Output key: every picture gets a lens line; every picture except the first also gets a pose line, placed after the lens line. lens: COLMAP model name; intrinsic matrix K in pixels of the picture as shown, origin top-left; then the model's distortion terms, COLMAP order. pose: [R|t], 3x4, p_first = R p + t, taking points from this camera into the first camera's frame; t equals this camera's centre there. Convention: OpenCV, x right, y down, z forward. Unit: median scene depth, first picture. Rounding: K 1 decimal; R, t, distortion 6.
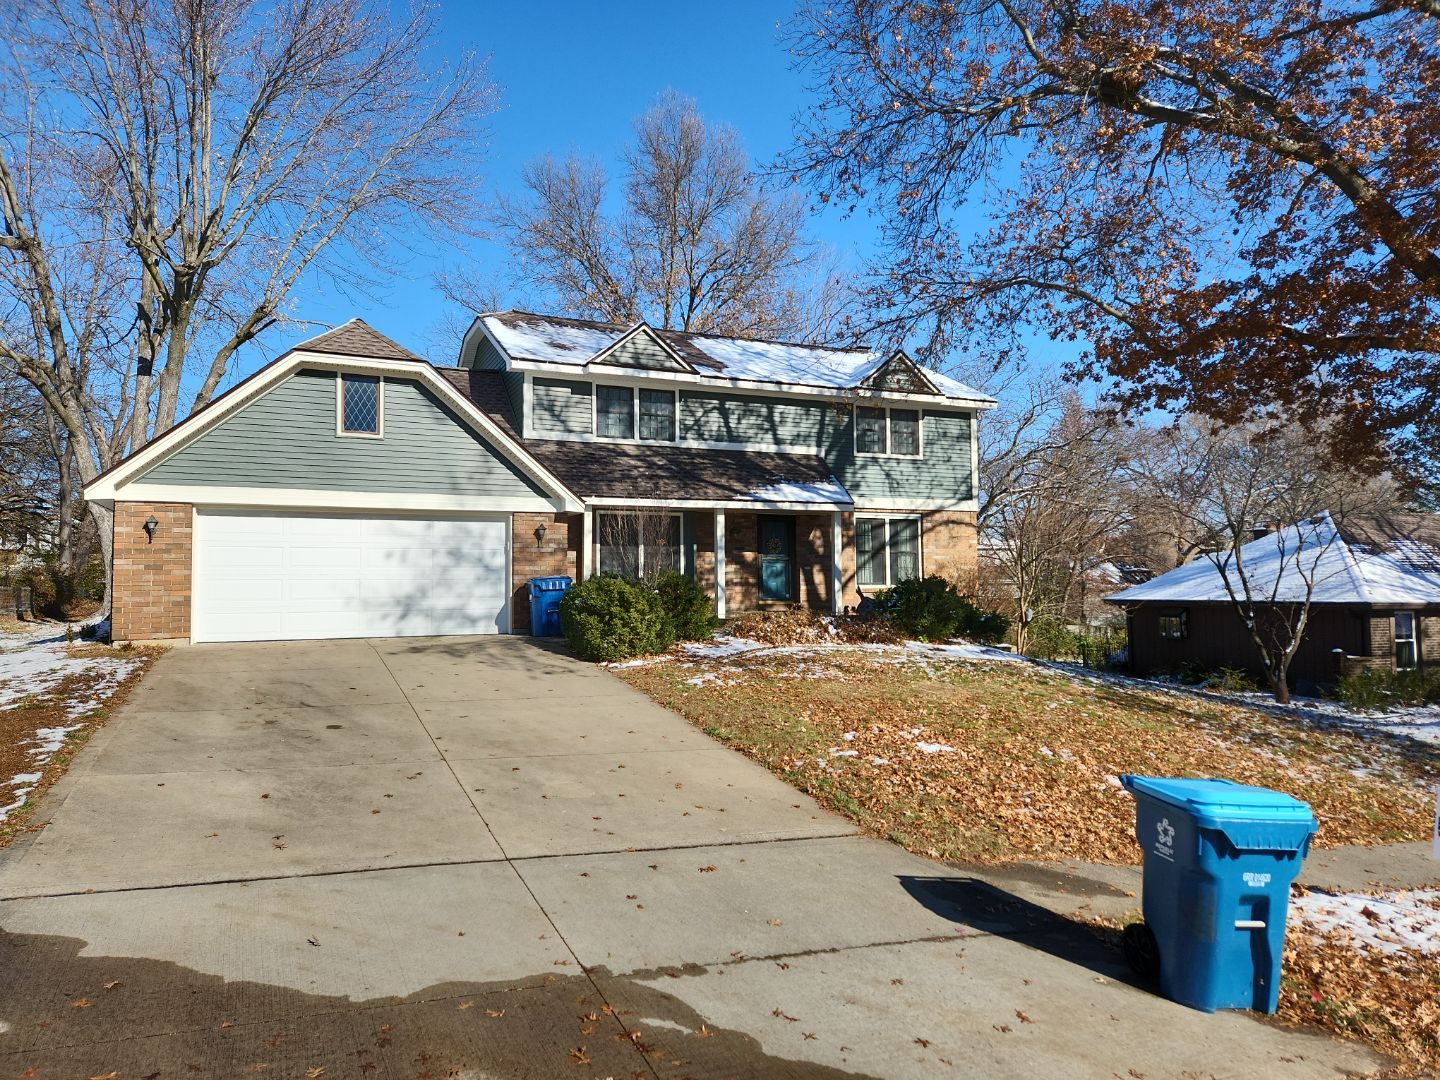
lens RADIAL K [[961.3, 0, 715.5], [0, 961.3, 547.2], [0, 0, 1]] dist [0.031707, -0.003117]
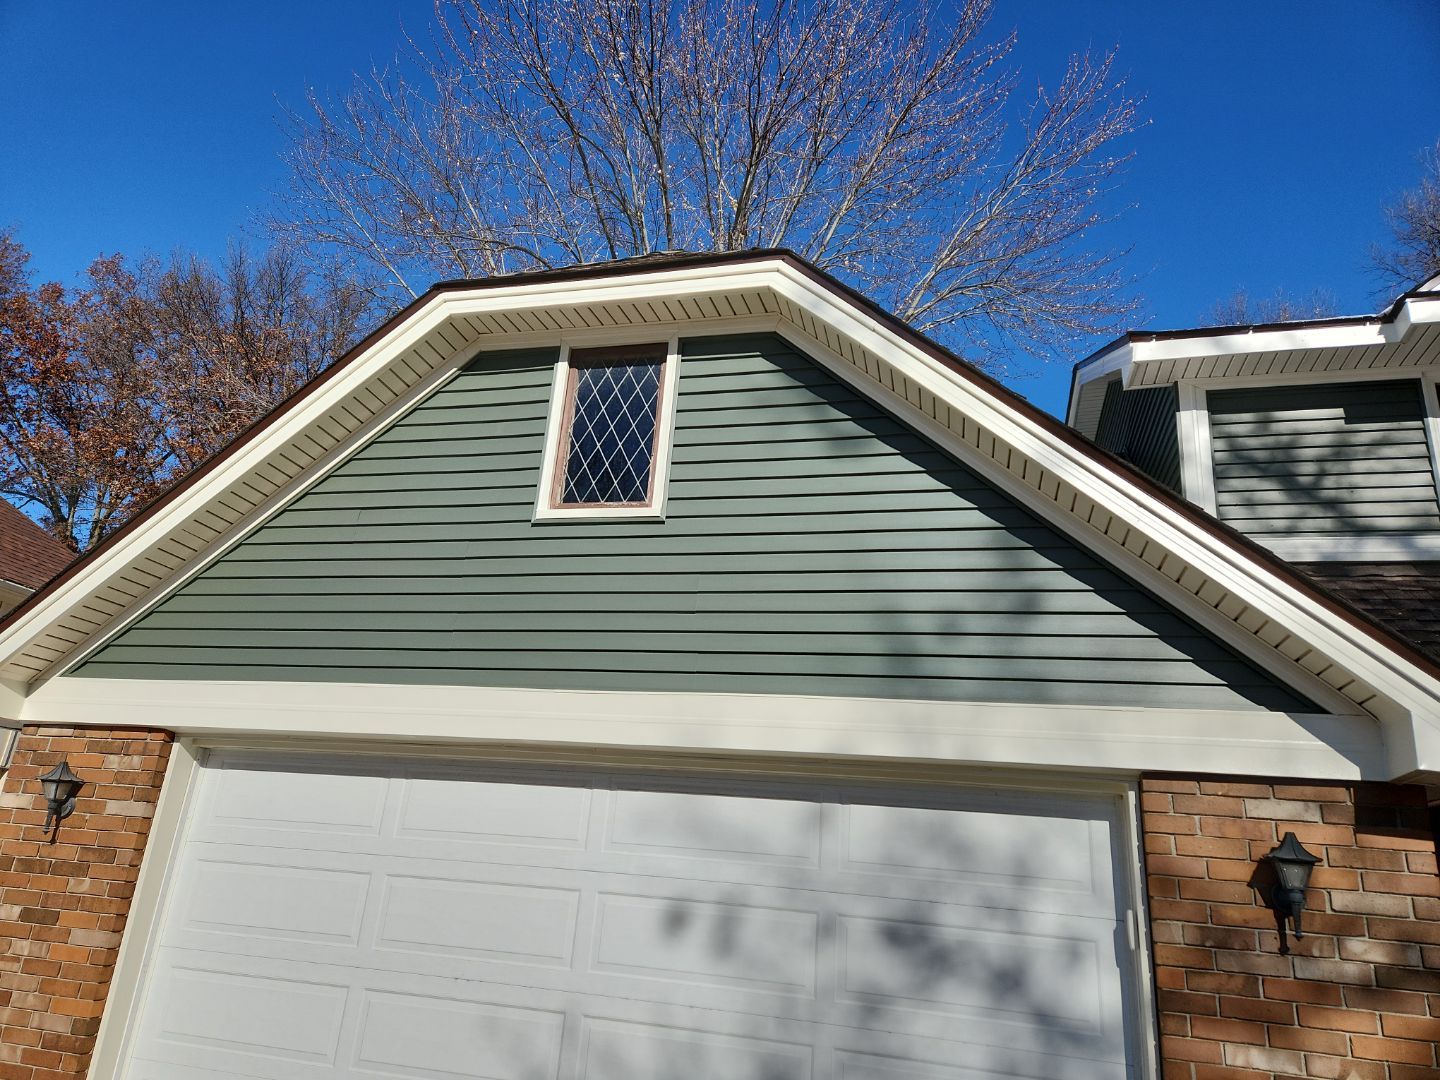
lens RADIAL K [[961.3, 0, 715.5], [0, 961.3, 547.2], [0, 0, 1]] dist [0.031707, -0.003117]
pose [[0.764118, -0.150266, -0.627330, -0.114913], [-0.057183, 0.952884, -0.297898, -0.010931], [0.642537, 0.263501, 0.719523, 0.646016]]
